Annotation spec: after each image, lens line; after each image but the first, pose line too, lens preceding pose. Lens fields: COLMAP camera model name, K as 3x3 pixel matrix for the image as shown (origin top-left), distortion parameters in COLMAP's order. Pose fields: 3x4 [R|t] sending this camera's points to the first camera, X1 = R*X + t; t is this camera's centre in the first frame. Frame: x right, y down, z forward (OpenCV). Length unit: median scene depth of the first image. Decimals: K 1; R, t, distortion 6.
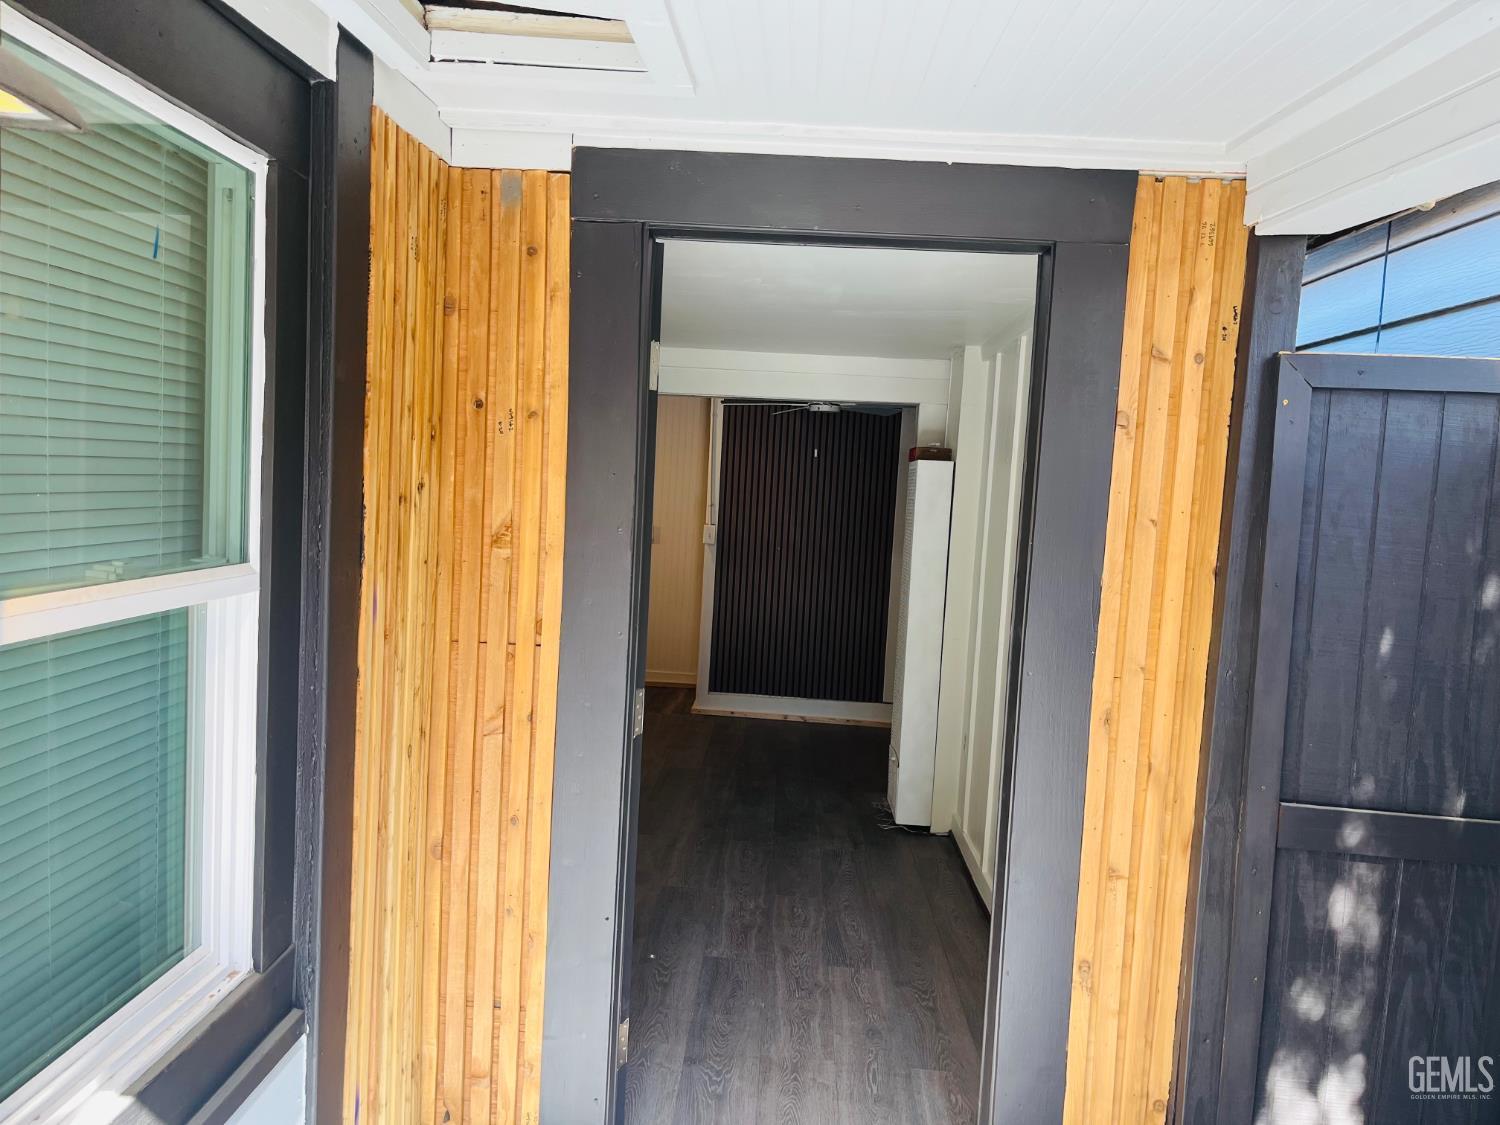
lens RADIAL K [[1124.3, 0, 755.6], [0, 1124.3, 557.7], [0, 0, 1]] dist [0.061320, -0.085854]
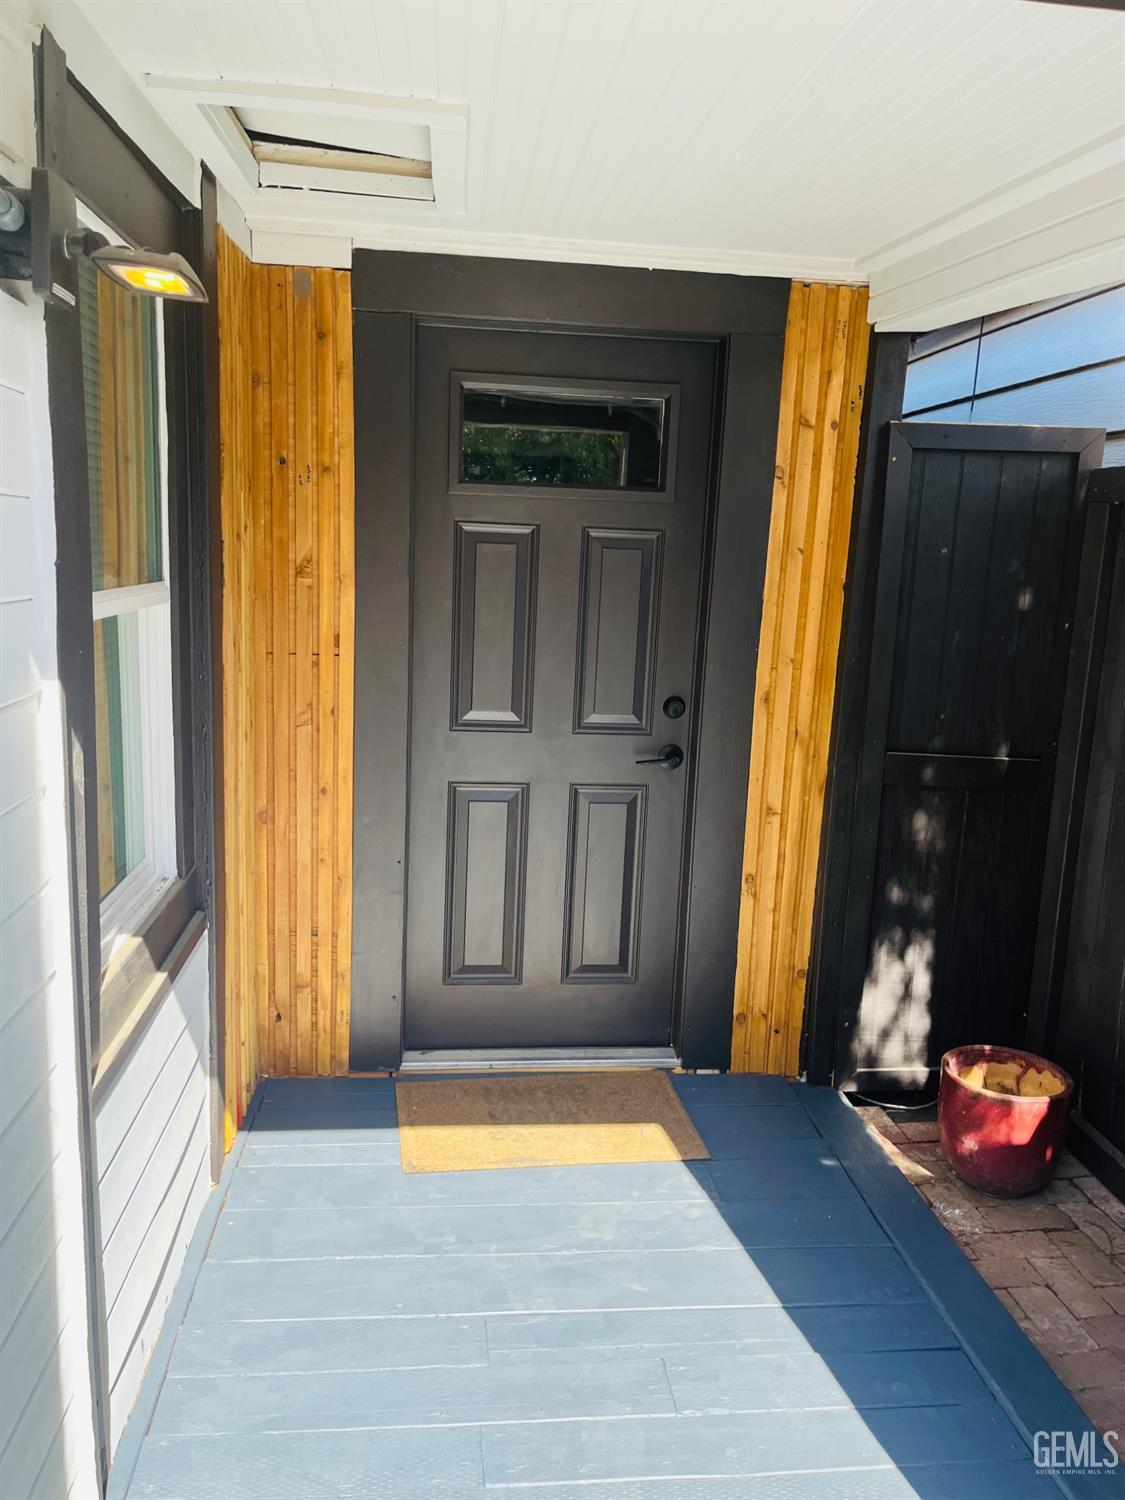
lens RADIAL K [[1124.3, 0, 562.5], [0, 1124.3, 750.0], [0, 0, 1]] dist [0.061320, -0.085854]
pose [[0.990811, -0.035549, 0.130500, -0.113540], [0.020212, 0.992924, 0.117021, 0.041364], [-0.133737, -0.113308, 0.984518, -0.313021]]
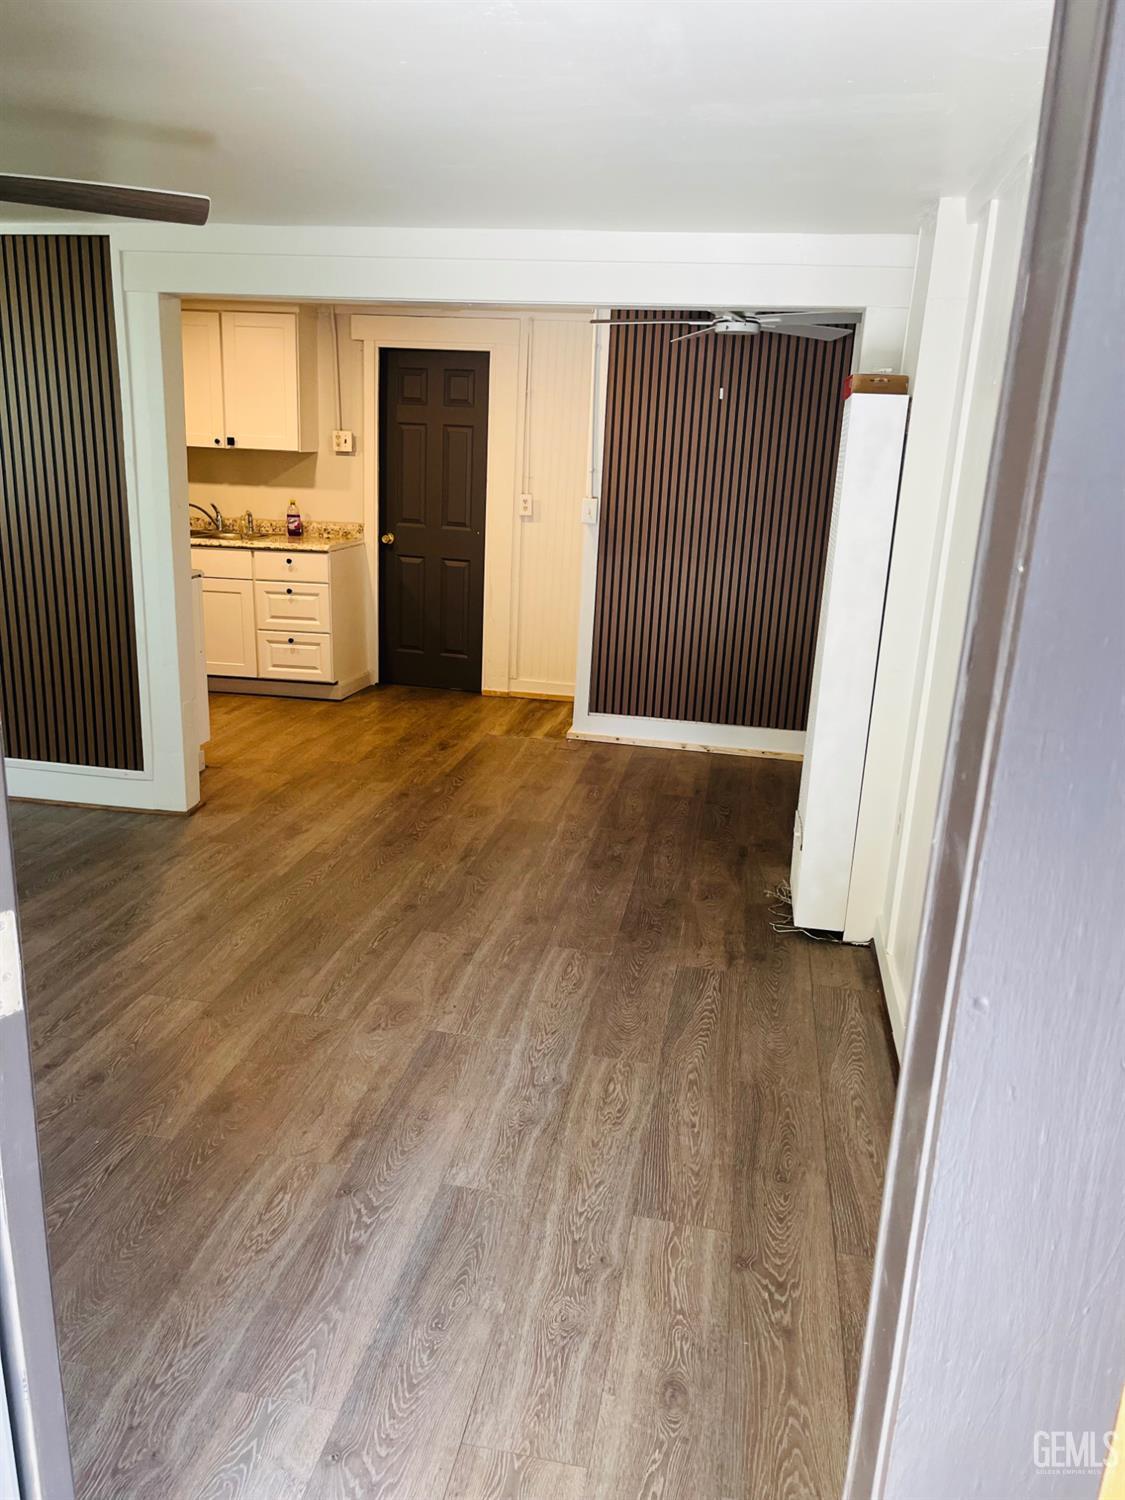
lens RADIAL K [[1124.3, 0, 562.5], [0, 1124.3, 750.0], [0, 0, 1]] dist [0.061320, -0.085854]
pose [[0.990096, 0.028318, -0.137503, 0.086829], [-0.001399, 0.981386, 0.192041, -0.012690], [0.140382, -0.189947, 0.971706, 0.356794]]
